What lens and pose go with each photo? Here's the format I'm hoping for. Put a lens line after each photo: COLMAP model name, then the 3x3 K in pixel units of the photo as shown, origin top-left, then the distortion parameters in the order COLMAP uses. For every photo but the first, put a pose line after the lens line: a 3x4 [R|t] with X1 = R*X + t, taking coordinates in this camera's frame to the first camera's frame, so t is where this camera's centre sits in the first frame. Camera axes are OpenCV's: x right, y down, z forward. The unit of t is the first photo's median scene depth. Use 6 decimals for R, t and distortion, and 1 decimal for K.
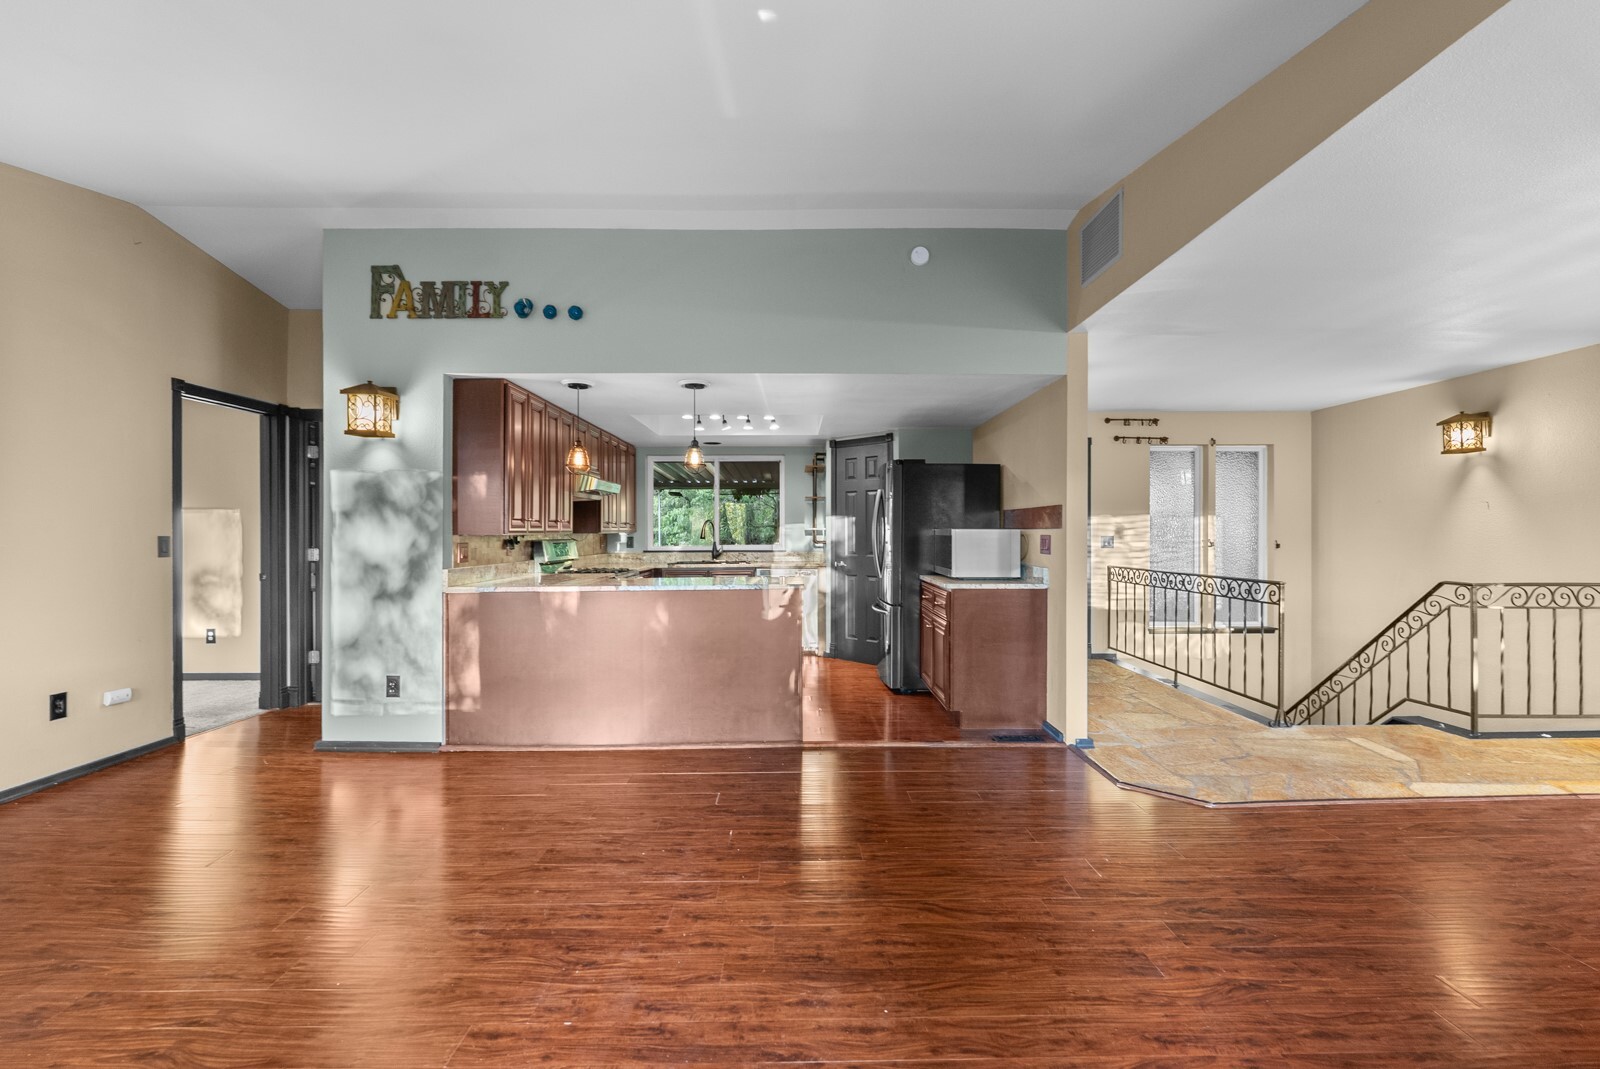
lens RADIAL K [[707.7, 0, 803.4], [0, 707.7, 537.2], [0, 0, 1]] dist [-0.005748, 0.001104]
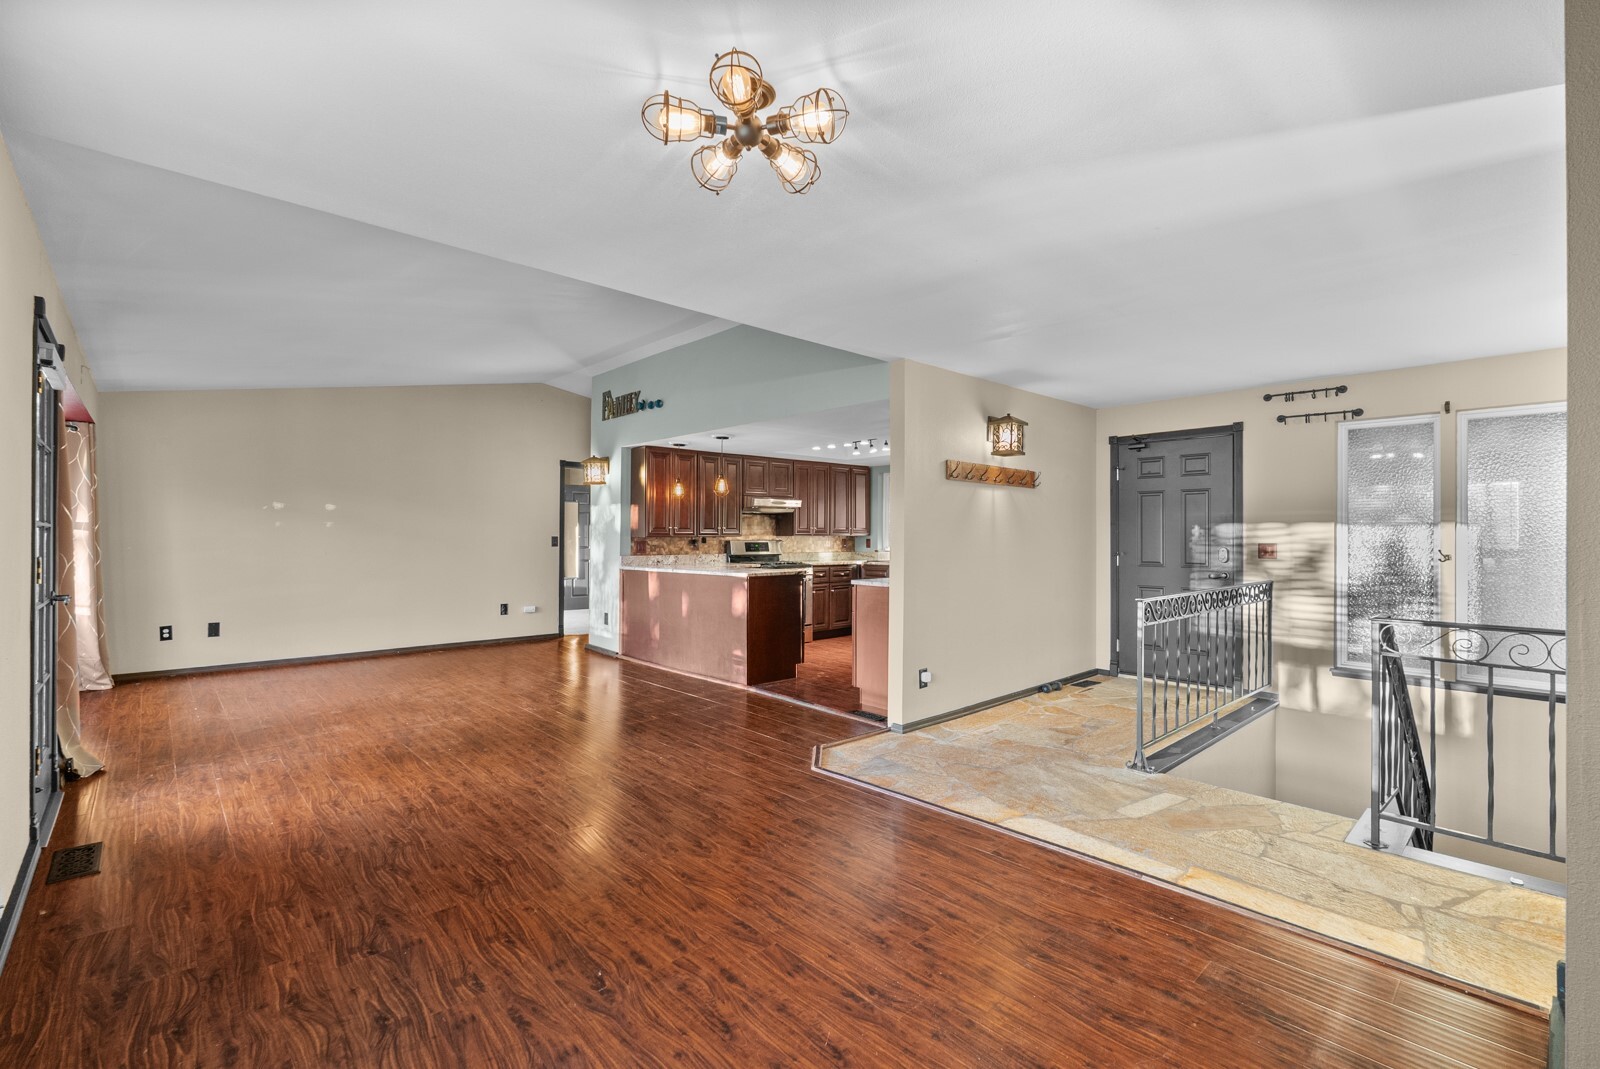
lens RADIAL K [[707.7, 0, 803.4], [0, 707.7, 537.2], [0, 0, 1]] dist [-0.005748, 0.001104]
pose [[0.668778, 0.006146, -0.743437, 1.131199], [-0.008459, 0.999964, 0.000657, -0.008061], [0.743414, 0.005850, 0.668806, 0.144999]]
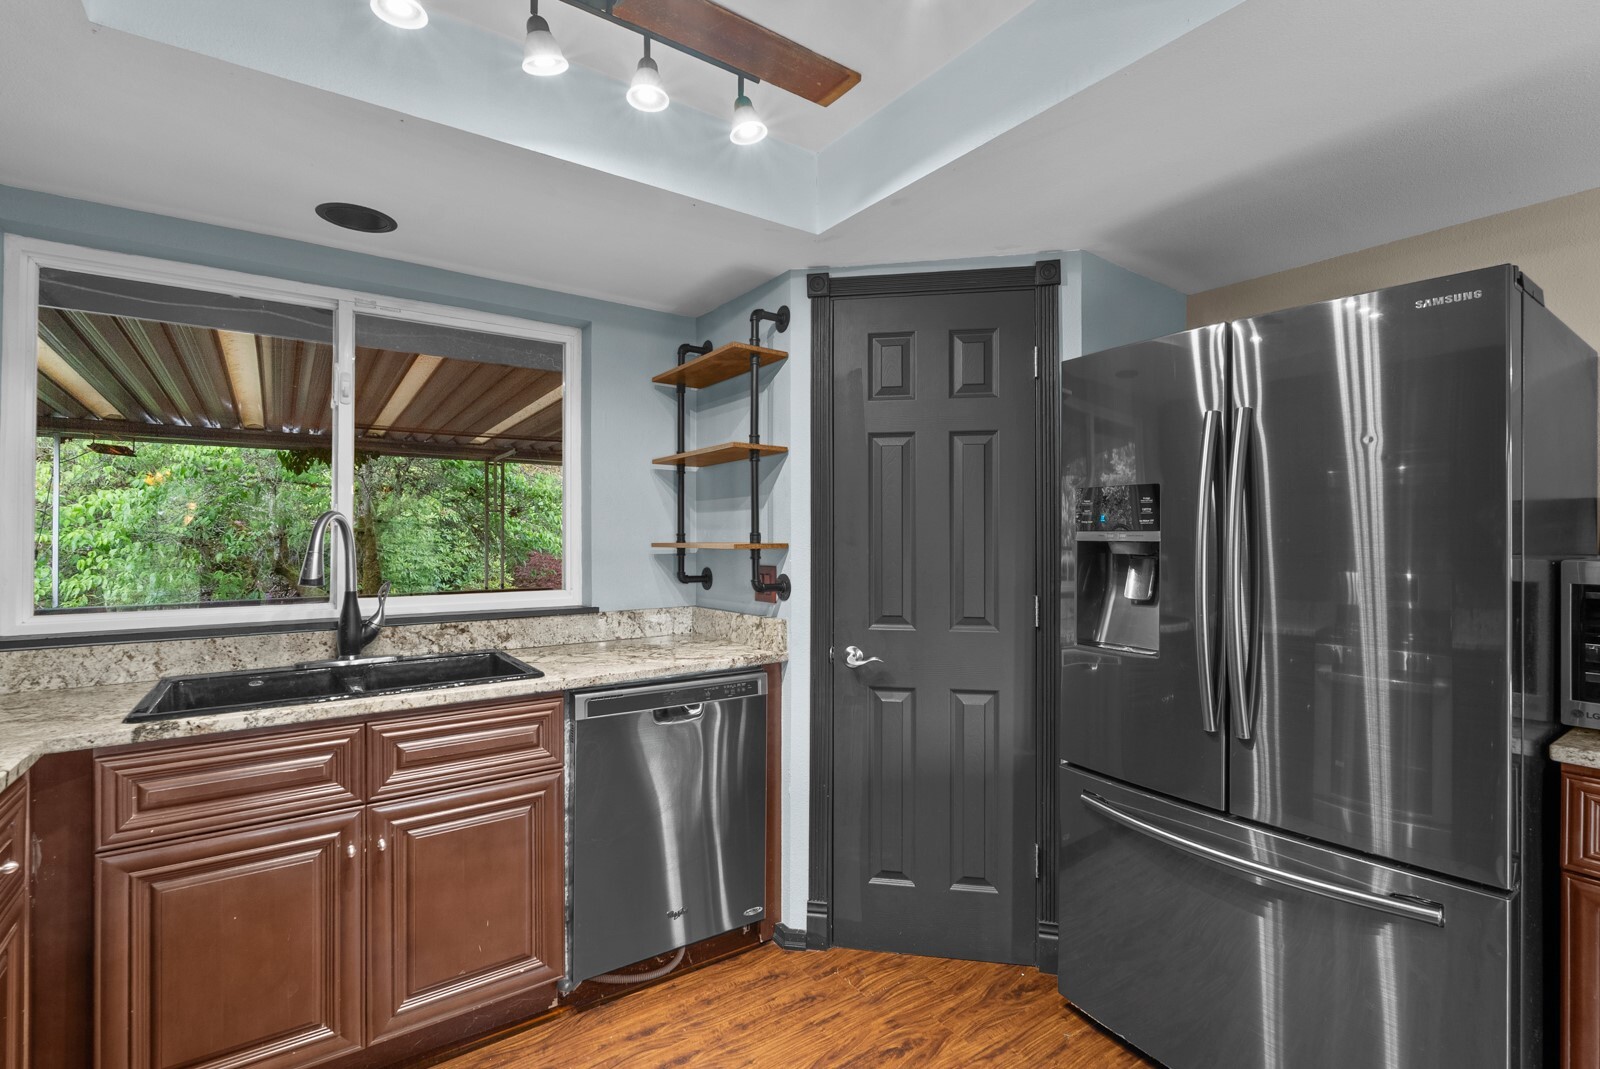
lens RADIAL K [[728.6, 0, 807.6], [0, 728.6, 530.9], [0, 0, 1]] dist [-0.001176, 0.000174]
pose [[0.822651, 0.005145, 0.568523, -0.255911], [0.002368, 0.999919, -0.012475, -0.025203], [-0.568541, 0.011609, 0.822573, 1.225813]]
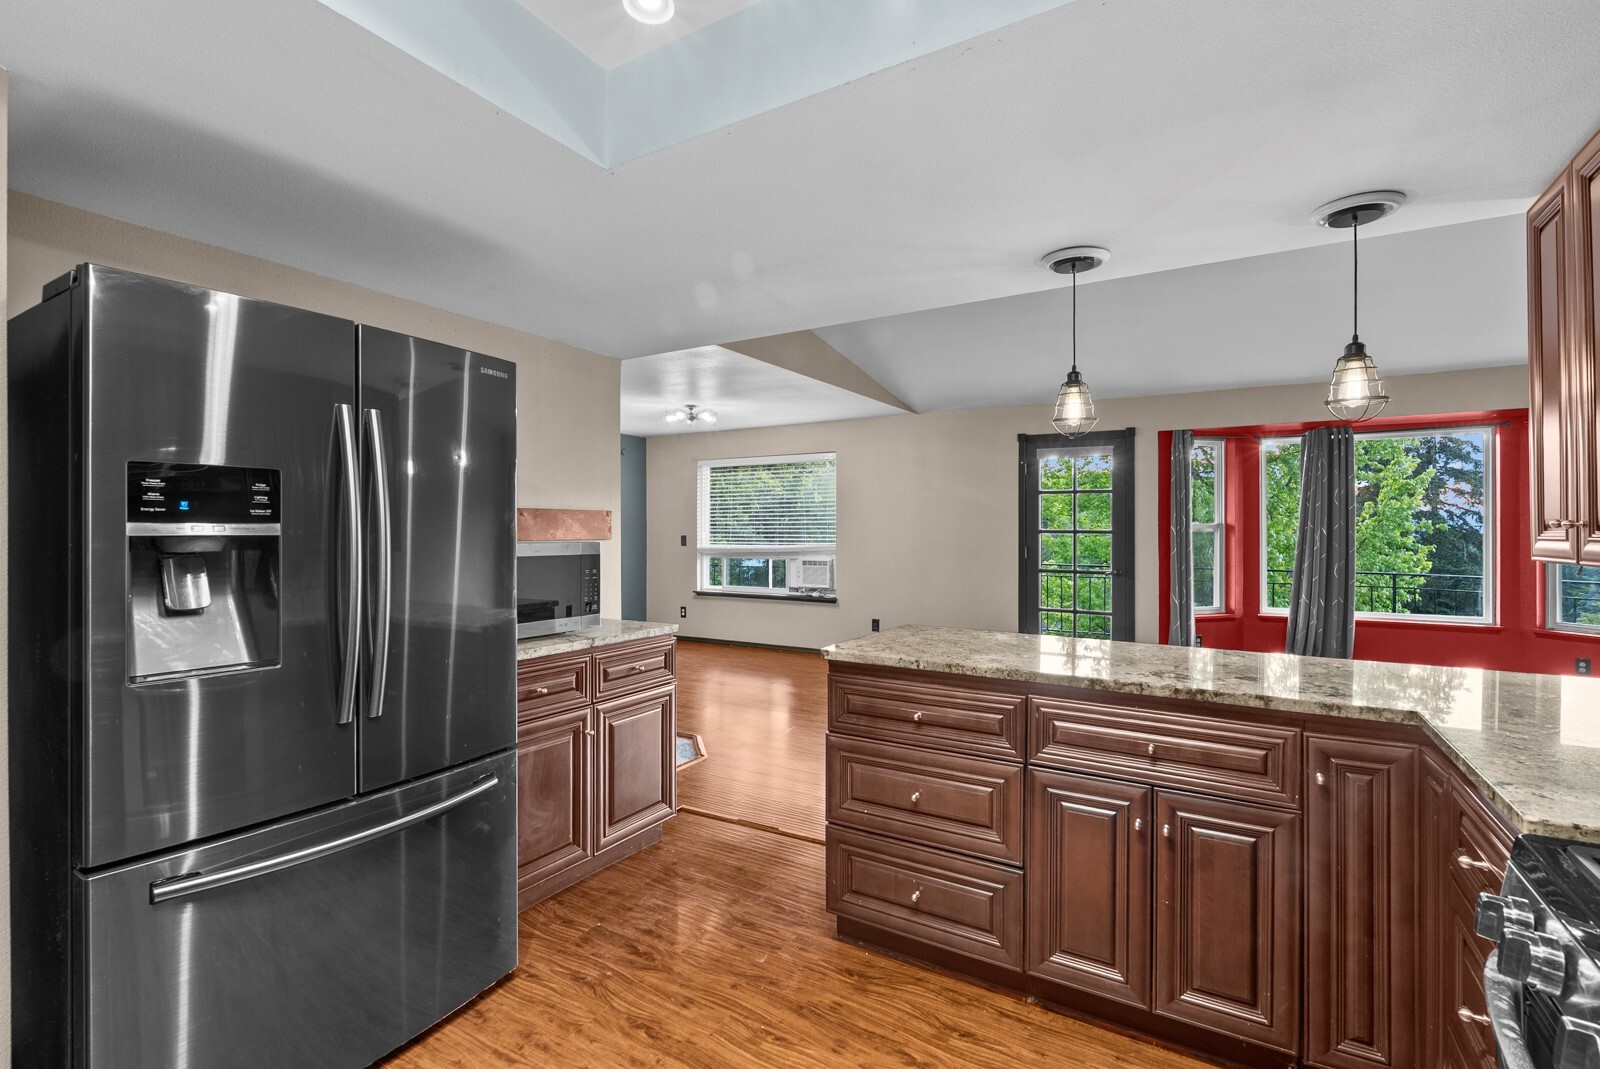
lens RADIAL K [[719.8, 0, 804.2], [0, 719.8, 534.0], [0, 0, 1]] dist [-0.001129, 0.000245]
pose [[-0.851136, -0.004444, 0.524927, -0.270802], [0.000627, 0.999955, 0.009482, -0.027897], [-0.524945, 0.008400, -0.851095, 1.633834]]
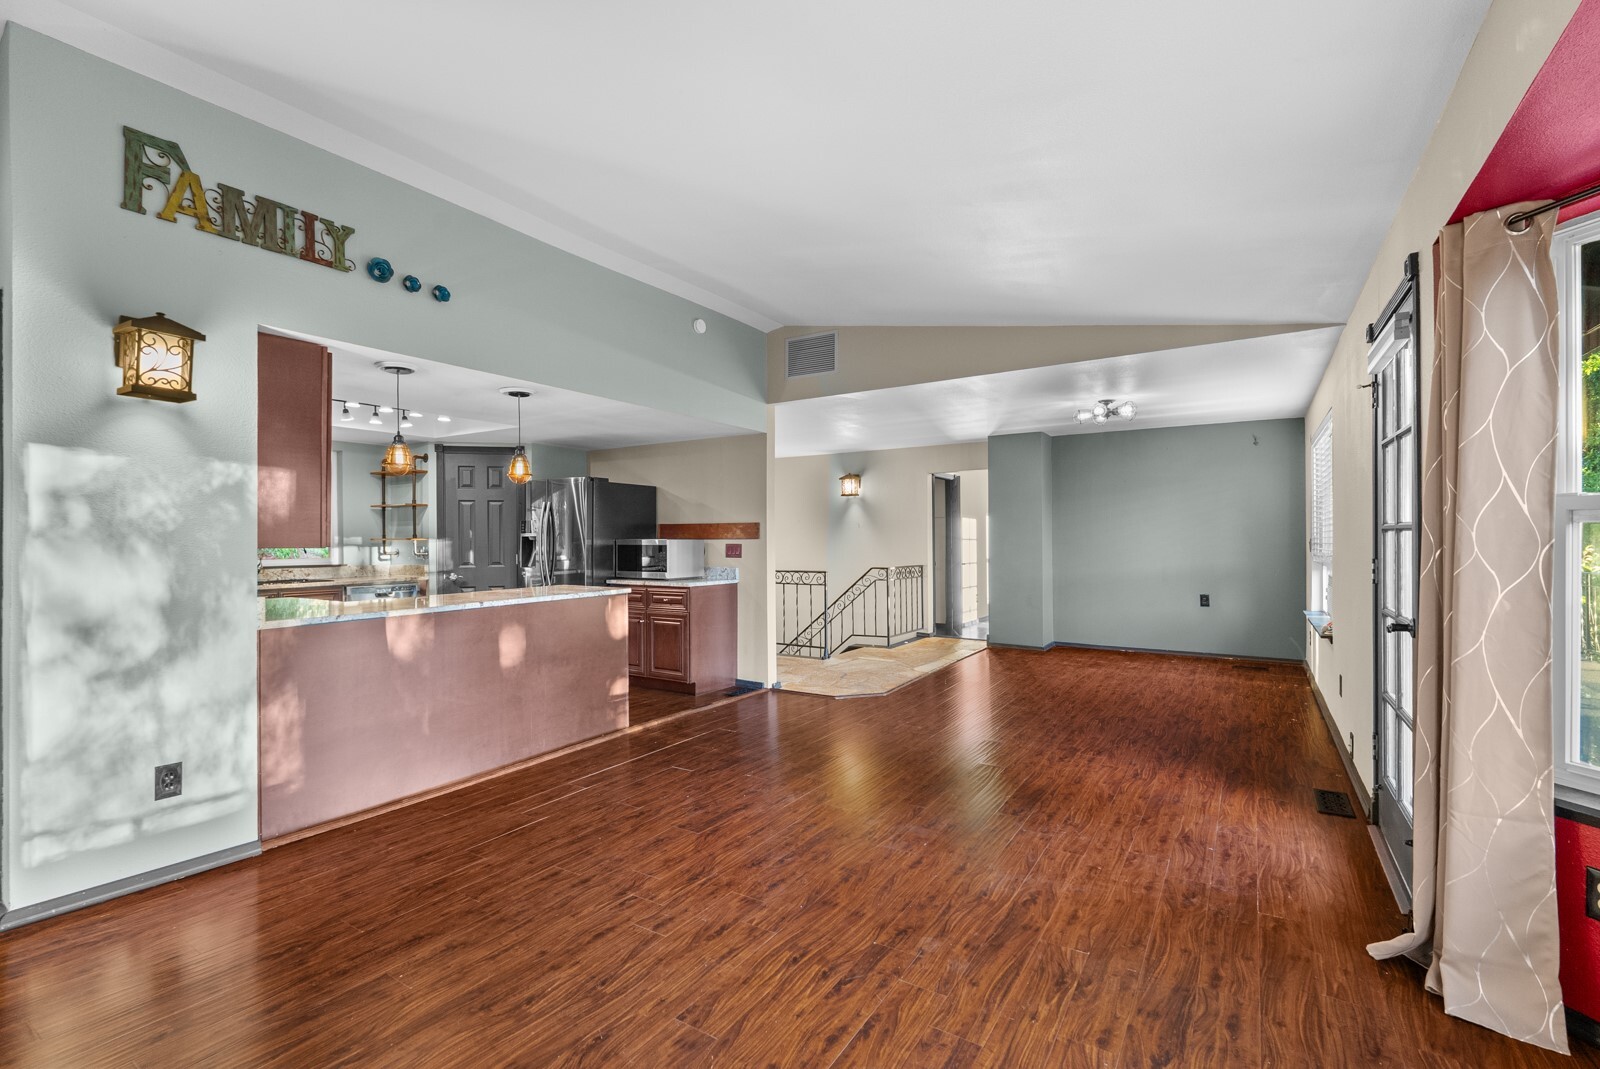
lens RADIAL K [[711.7, 0, 807.3], [0, 711.7, 535.7], [0, 0, 1]] dist [-0.003750, -0.000333]
pose [[0.542355, 0.003463, 0.840142, -0.811807], [0.008746, 0.999914, -0.009768, -0.004352], [-0.840104, 0.012645, 0.542278, 0.142838]]
